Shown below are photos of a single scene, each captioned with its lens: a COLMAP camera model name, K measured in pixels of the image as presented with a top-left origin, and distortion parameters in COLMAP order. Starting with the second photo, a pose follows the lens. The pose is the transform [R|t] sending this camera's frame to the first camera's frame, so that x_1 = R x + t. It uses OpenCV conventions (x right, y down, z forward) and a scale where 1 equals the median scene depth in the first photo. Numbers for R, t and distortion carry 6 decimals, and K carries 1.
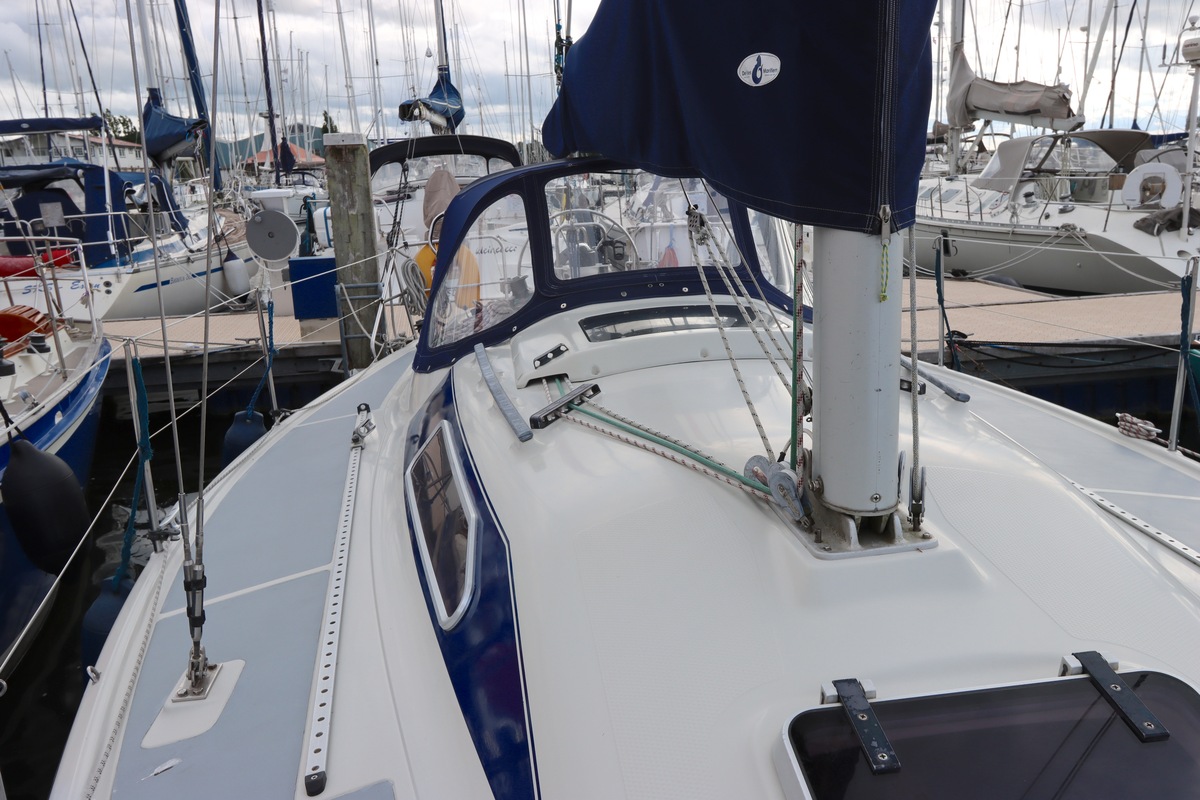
lens RADIAL K [[940.1, 0, 596.8], [0, 940.1, 394.0], [0, 0, 1]] dist [-0.017899, 0.037651]
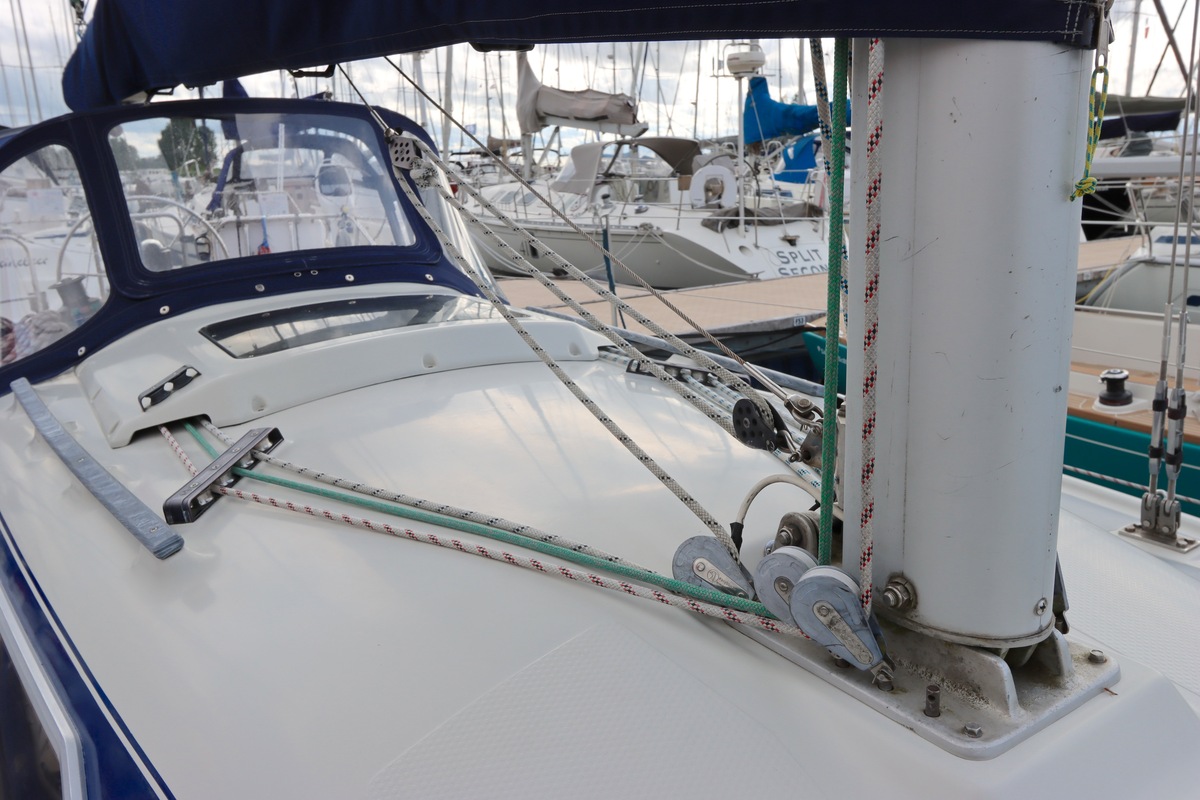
lens RADIAL K [[940.1, 0, 596.5], [0, 940.1, 379.4], [0, 0, 1]] dist [-0.017899, 0.037651]
pose [[0.897775, -0.082046, 0.432745, -0.025317], [0.095275, 0.995411, -0.008933, -0.005773], [-0.430026, 0.049250, 0.901472, 0.140007]]
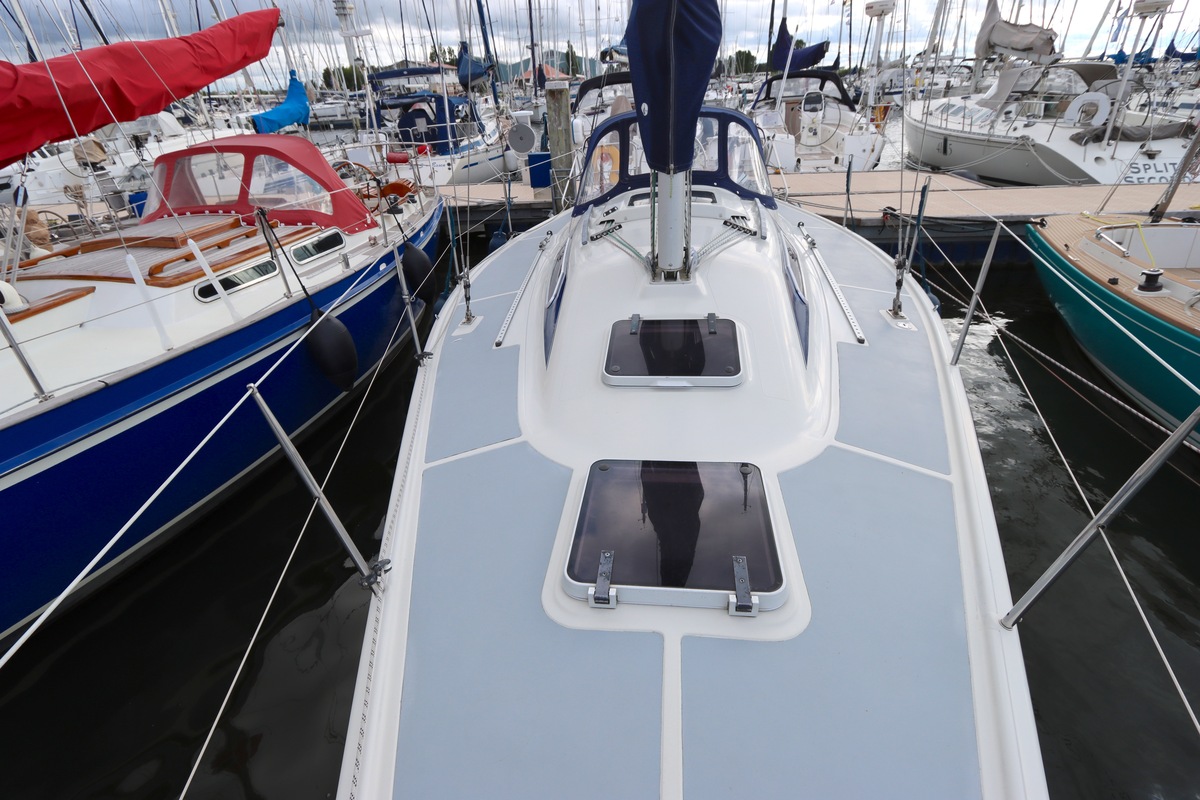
lens RADIAL K [[569.4, 0, 597.9], [0, 569.4, 401.2], [0, 0, 1]] dist [-0.024568, 0.007315]
pose [[0.972327, 0.106303, -0.208040, 0.108047], [-0.044072, 0.957957, 0.283508, 0.005316], [0.229431, -0.266493, 0.936132, -0.191679]]
